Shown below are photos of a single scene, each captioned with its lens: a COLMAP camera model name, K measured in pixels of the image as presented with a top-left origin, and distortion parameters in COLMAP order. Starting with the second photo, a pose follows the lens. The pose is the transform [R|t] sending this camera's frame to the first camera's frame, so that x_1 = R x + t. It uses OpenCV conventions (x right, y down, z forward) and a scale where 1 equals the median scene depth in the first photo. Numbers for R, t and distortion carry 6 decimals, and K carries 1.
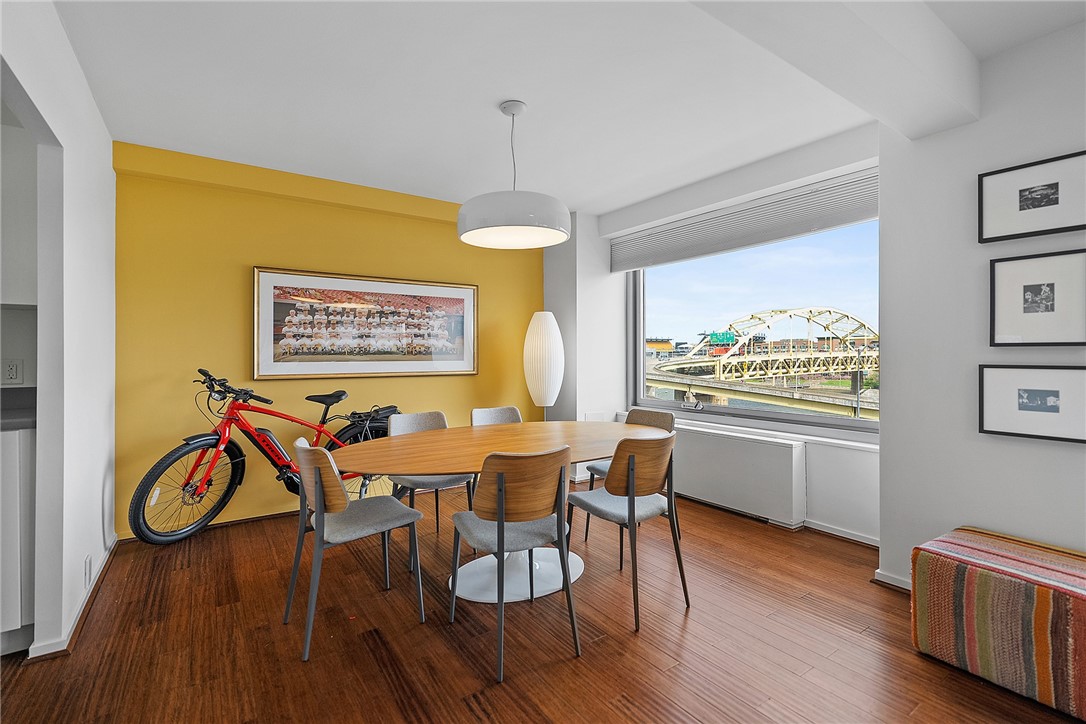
lens RADIAL K [[494.6, 0, 542.2], [0, 494.6, 353.1], [0, 0, 1]] dist [-0.011772, 0.004401]
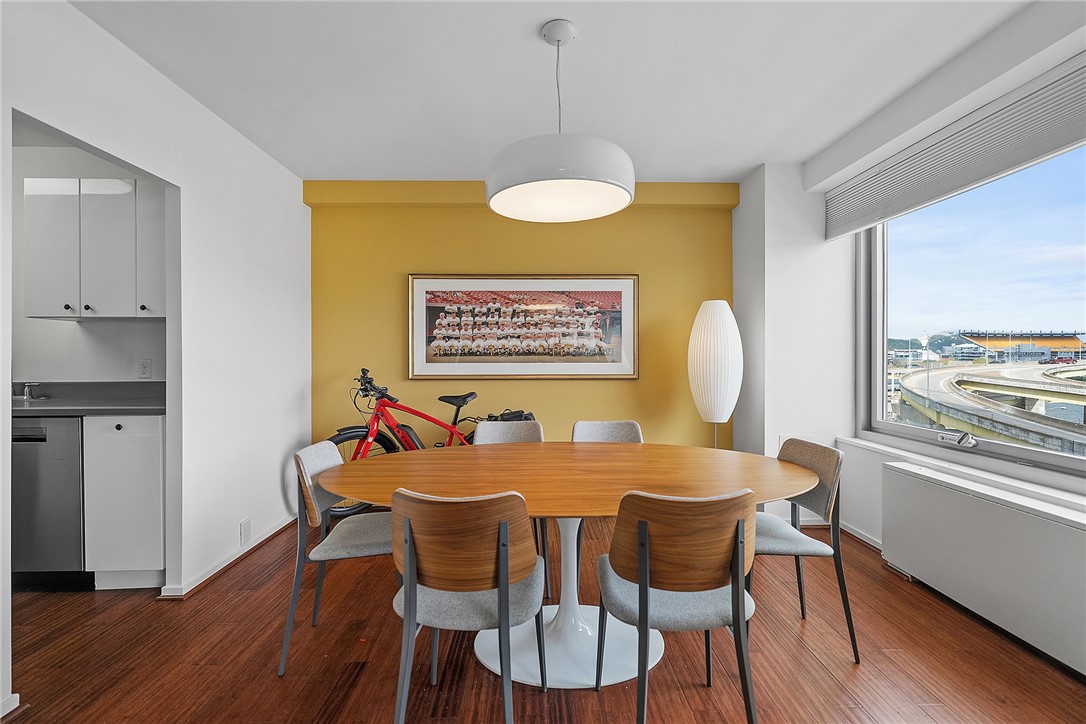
lens RADIAL K [[494.6, 0, 543.9], [0, 494.6, 355.4], [0, 0, 1]] dist [-0.011772, 0.004401]
pose [[0.837479, 0.000285, -0.546469, 0.231514], [0.001322, 0.999996, 0.002548, -0.000109], [0.546467, -0.002857, 0.837476, 0.234969]]
